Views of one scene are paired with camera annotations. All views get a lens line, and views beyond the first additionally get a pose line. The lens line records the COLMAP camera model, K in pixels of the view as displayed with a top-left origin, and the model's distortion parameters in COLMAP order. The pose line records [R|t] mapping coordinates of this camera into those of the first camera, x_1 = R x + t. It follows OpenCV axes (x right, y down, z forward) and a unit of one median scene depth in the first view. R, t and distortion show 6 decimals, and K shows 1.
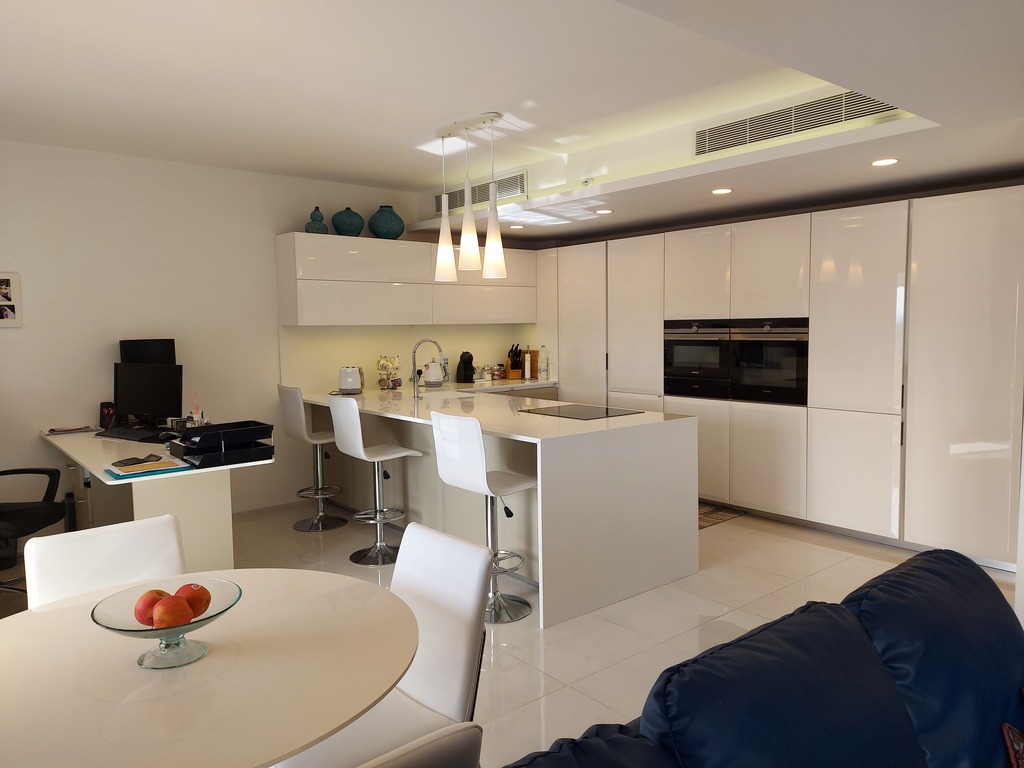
lens RADIAL K [[721.0, 0, 512.7], [0, 721.0, 301.1], [0, 0, 1]] dist [0.032507, -0.002641]
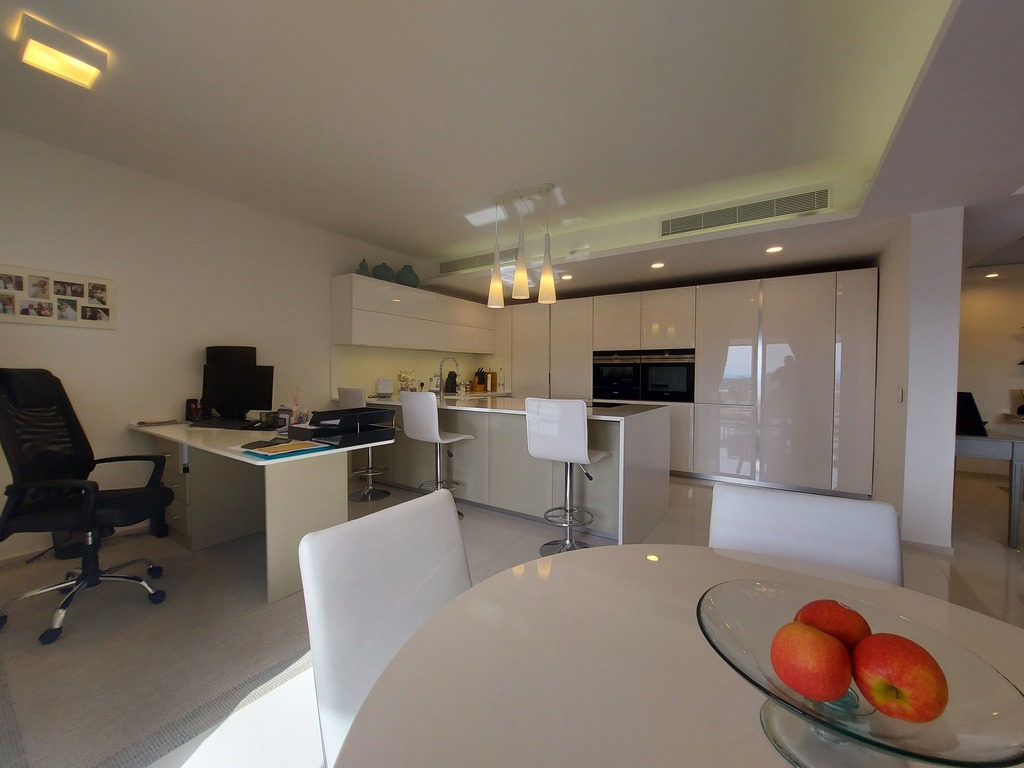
lens RADIAL K [[410.8, 0, 512.1], [0, 410.8, 337.9], [0, 0, 1]] dist [0.000679, 0.000042]
pose [[0.962024, 0.041547, 0.269786, -0.230404], [-0.027567, 0.998083, -0.055405, 0.059339], [-0.271570, 0.045864, 0.961325, 0.211082]]
